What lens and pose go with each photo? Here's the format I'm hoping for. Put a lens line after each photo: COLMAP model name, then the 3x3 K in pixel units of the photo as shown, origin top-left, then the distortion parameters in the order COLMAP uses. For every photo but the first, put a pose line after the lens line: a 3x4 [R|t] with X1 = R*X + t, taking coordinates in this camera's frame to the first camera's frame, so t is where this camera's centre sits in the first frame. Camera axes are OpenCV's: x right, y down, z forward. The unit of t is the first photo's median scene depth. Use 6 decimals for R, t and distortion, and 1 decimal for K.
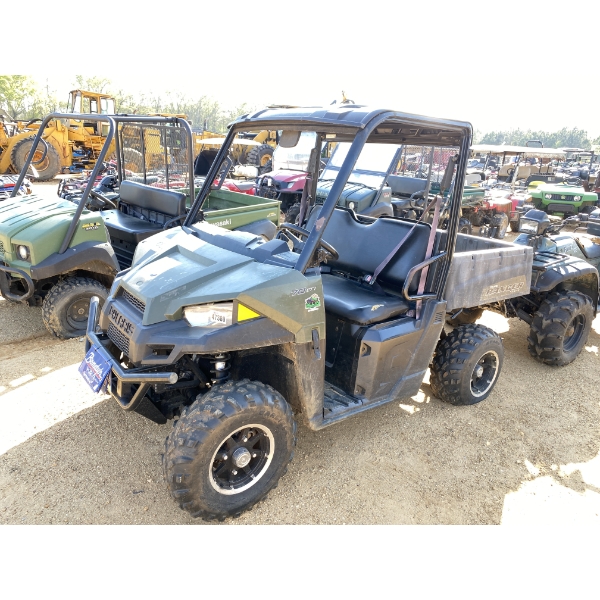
lens RADIAL K [[472.3, 0, 300.0], [0, 472.3, 300.0], [0, 0, 1]] dist [0.008309, 0.003931]
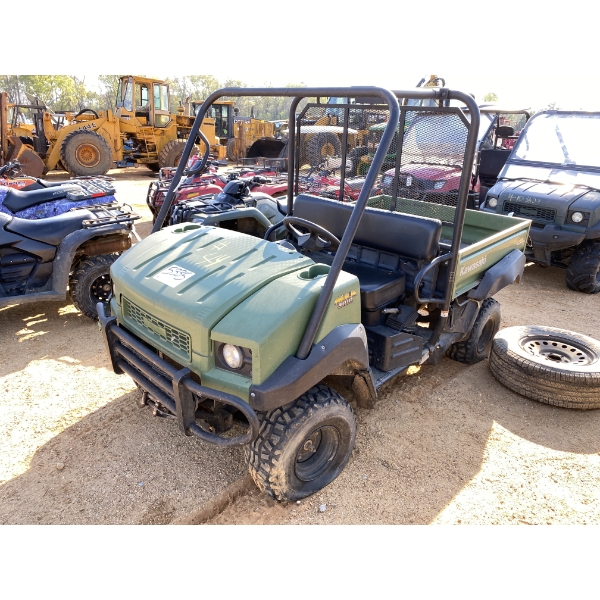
lens RADIAL K [[471.6, 0, 299.2], [0, 471.6, 283.7], [0, 0, 1]] dist [0.005665, 0.002465]
pose [[0.999298, -0.008253, -0.036551, -0.129181], [0.008097, 0.999957, -0.004432, -0.046301], [0.036586, 0.004133, 0.999322, 0.128968]]
